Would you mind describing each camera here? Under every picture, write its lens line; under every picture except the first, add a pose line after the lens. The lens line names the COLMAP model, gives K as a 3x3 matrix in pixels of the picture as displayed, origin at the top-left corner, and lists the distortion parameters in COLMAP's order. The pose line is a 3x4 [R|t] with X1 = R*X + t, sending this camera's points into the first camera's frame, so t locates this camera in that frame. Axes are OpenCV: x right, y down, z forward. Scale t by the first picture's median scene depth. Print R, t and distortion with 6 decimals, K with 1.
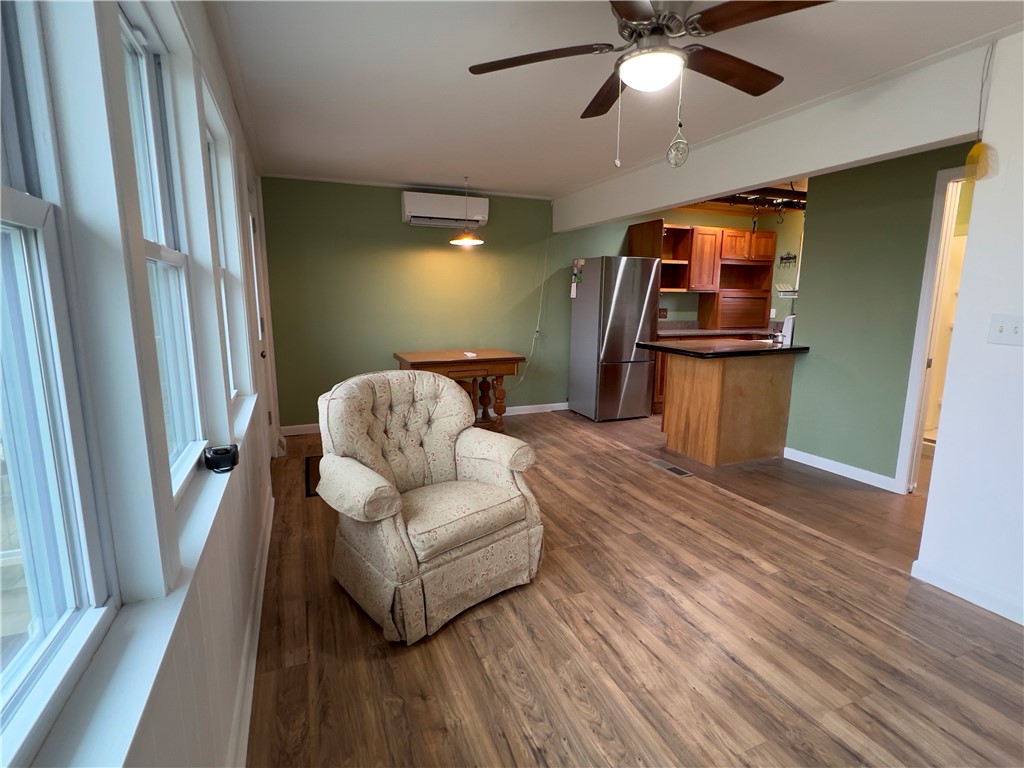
lens RADIAL K [[505.8, 0, 515.6], [0, 505.8, 388.4], [0, 0, 1]] dist [-0.005444, -0.000614]
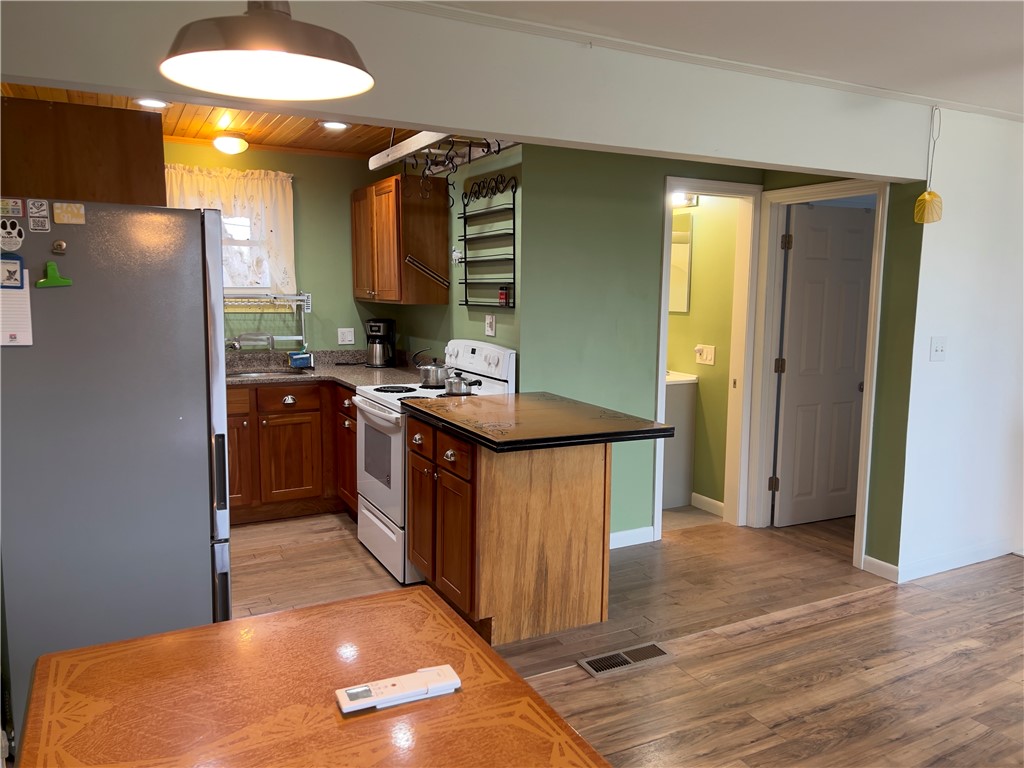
lens RADIAL K [[766.9, 0, 520.7], [0, 766.9, 387.6], [0, 0, 1]] dist [0.056428, -0.070627]
pose [[-0.081214, -0.137460, 0.987172, -0.313640], [0.169163, 0.974173, 0.149567, -0.182605], [-0.982236, 0.179140, -0.055863, 0.811461]]
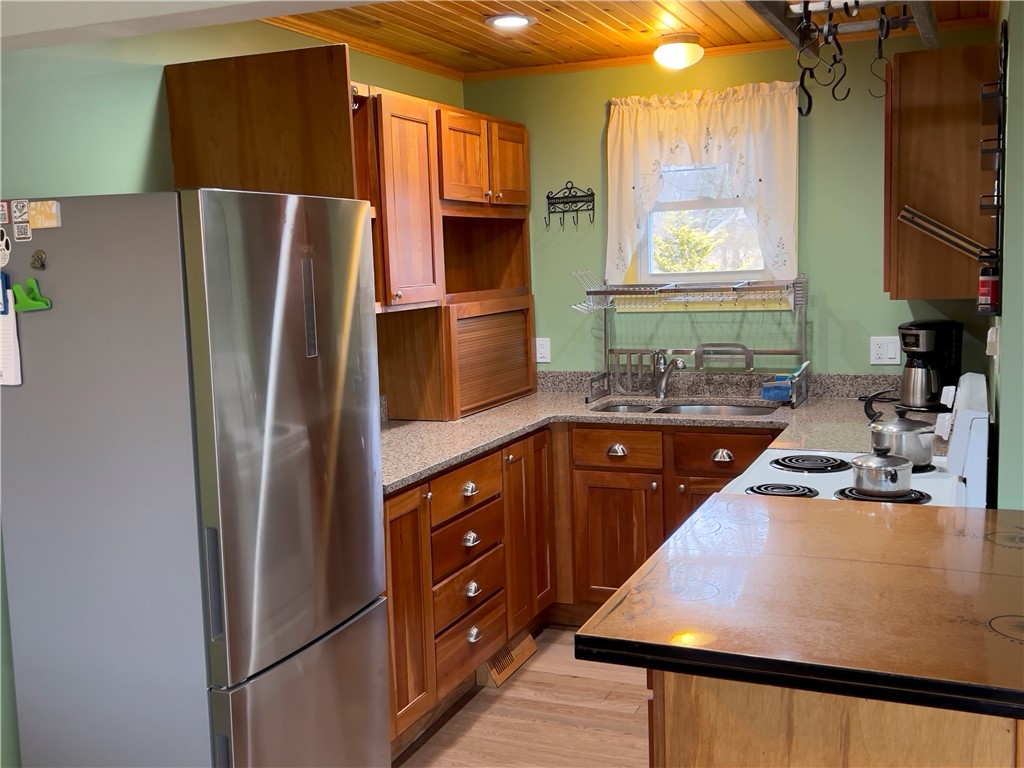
lens RADIAL K [[1061.9, 0, 507.1], [0, 1061.9, 402.2], [0, 0, 1]] dist [0.013422, 0.000000]
pose [[0.720831, -0.124952, 0.681755, -0.036646], [0.164280, 0.986388, 0.007089, -0.149336], [-0.673361, 0.106888, 0.731546, 0.574019]]
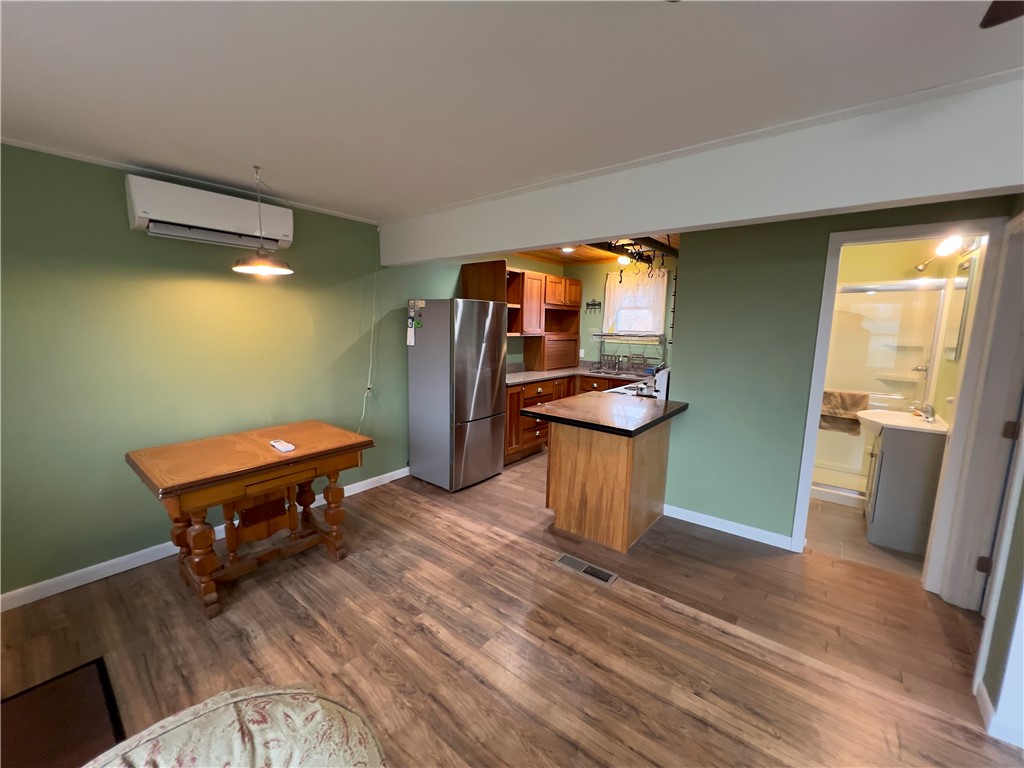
lens RADIAL K [[407.4, 0, 514.0], [0, 407.4, 386.1], [0, 0, 1]] dist [-0.001241, 0.000171]
pose [[0.880074, -0.061825, 0.470795, -0.059444], [0.073828, 0.997246, -0.007049, -0.099870], [-0.469062, 0.040961, 0.882215, 0.346355]]
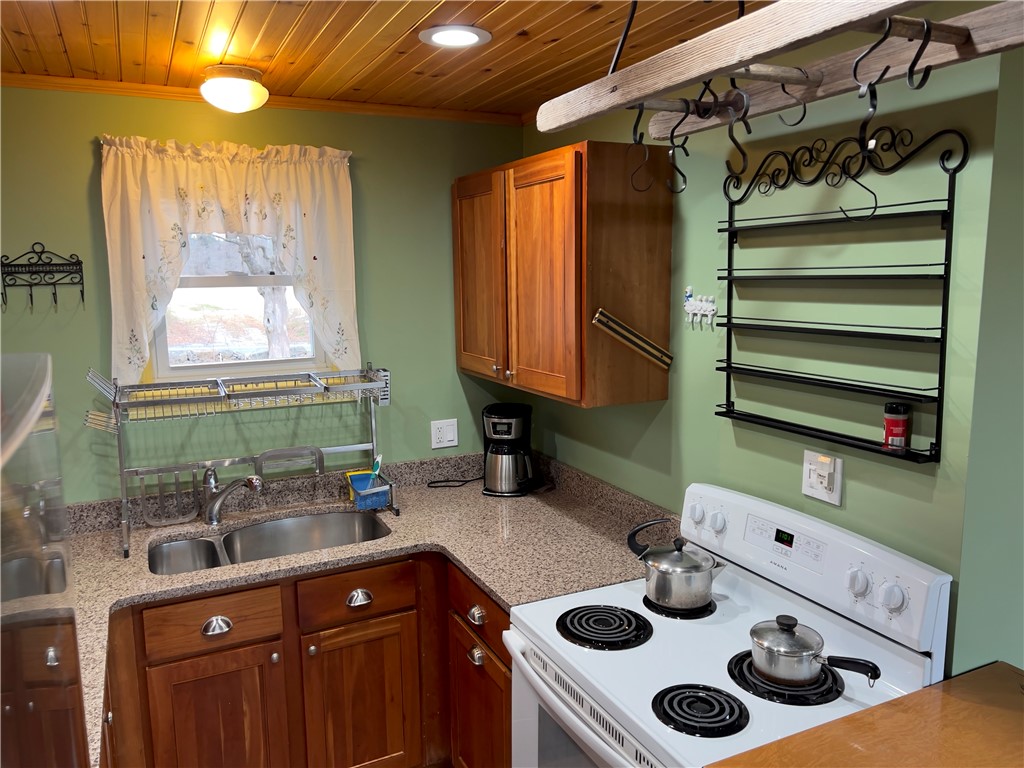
lens RADIAL K [[766.9, 0, 516.2], [0, 766.9, 384.2], [0, 0, 1]] dist [0.056428, -0.070627]
pose [[-0.049651, -0.151630, 0.987190, 0.153085], [0.191795, 0.968566, 0.158416, -0.255057], [-0.980178, 0.197203, -0.019008, 0.920909]]
